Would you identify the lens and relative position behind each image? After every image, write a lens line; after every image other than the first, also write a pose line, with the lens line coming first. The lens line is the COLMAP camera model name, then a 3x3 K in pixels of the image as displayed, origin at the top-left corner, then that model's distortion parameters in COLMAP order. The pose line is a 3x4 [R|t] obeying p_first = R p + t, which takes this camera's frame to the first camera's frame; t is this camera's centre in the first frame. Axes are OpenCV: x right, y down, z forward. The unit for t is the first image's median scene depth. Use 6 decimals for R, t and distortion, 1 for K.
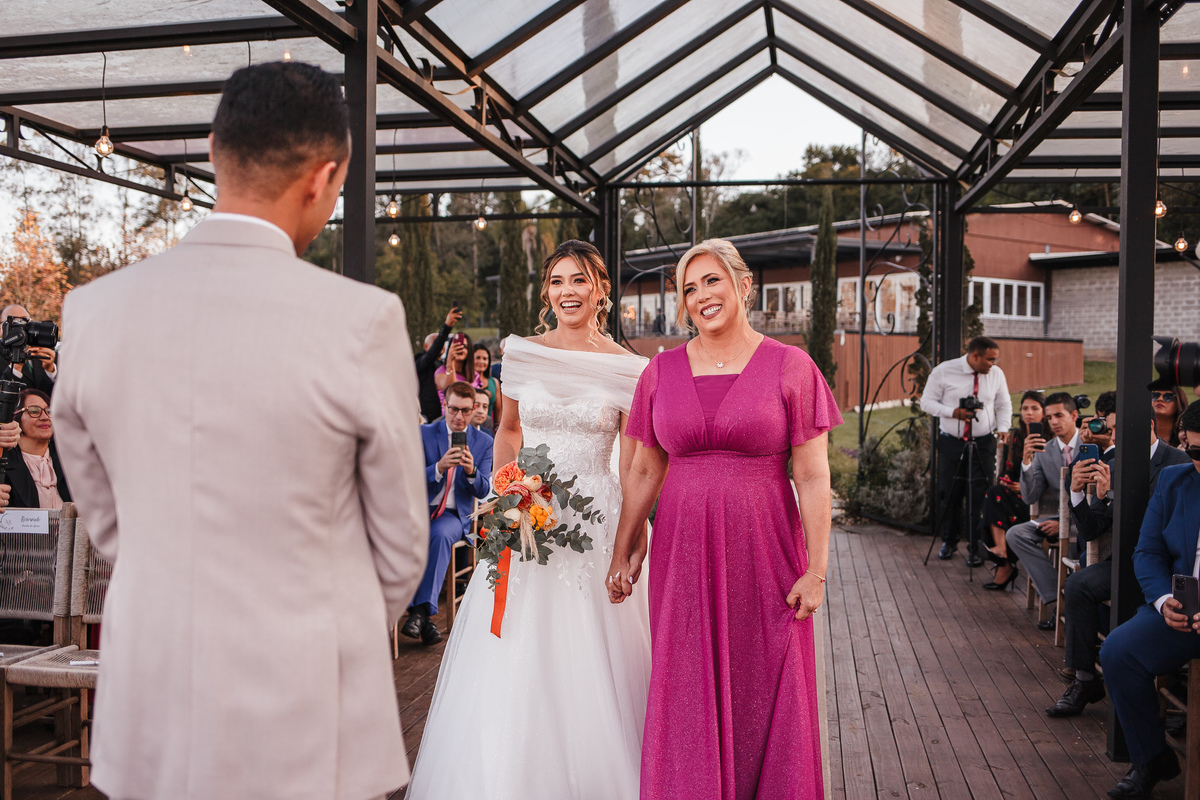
lens RADIAL K [[1210.7, 0, 599.8], [0, 1210.7, 422.7], [0, 0, 1]] dist [0.048075, 0.009960]
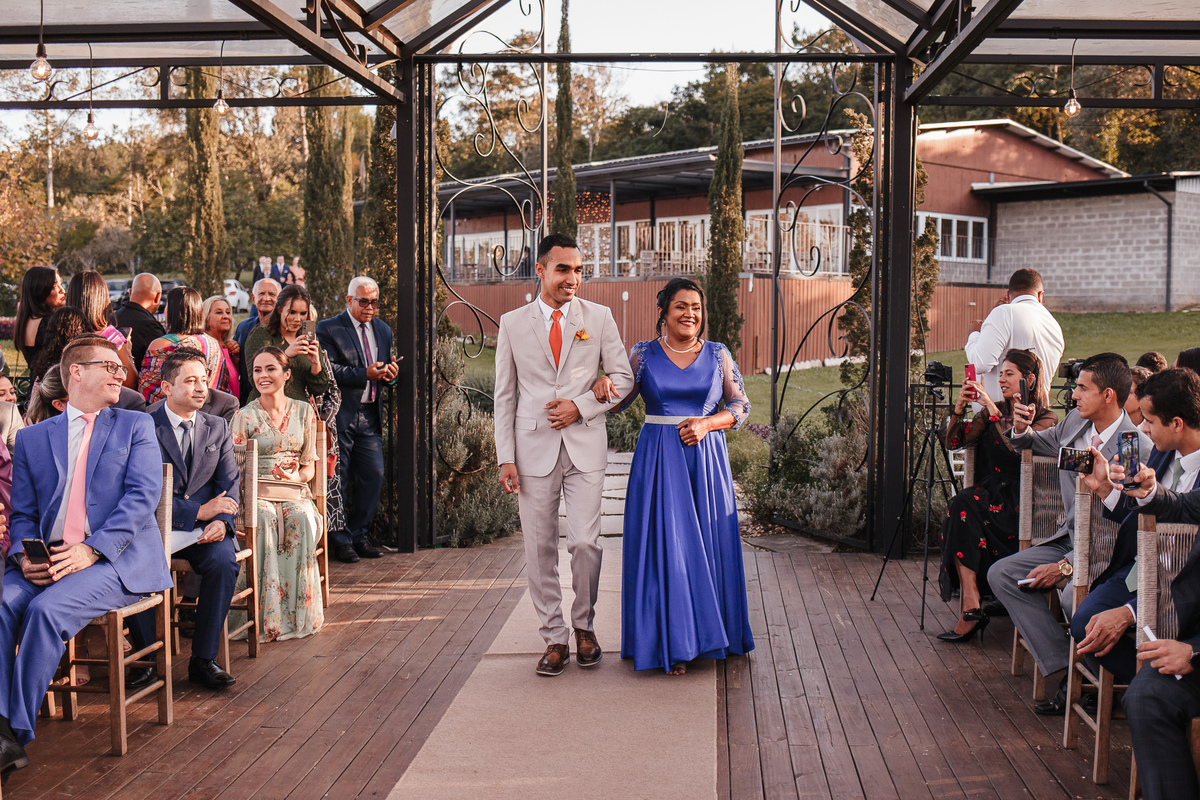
lens RADIAL K [[1210.7, 0, 599.8], [0, 1210.7, 422.7], [0, 0, 1]] dist [0.048075, 0.009960]
pose [[0.997489, -0.006789, 0.070493, 0.050648], [0.003881, 0.999139, 0.041305, -0.012706], [-0.070713, -0.040928, 0.996657, 0.239004]]
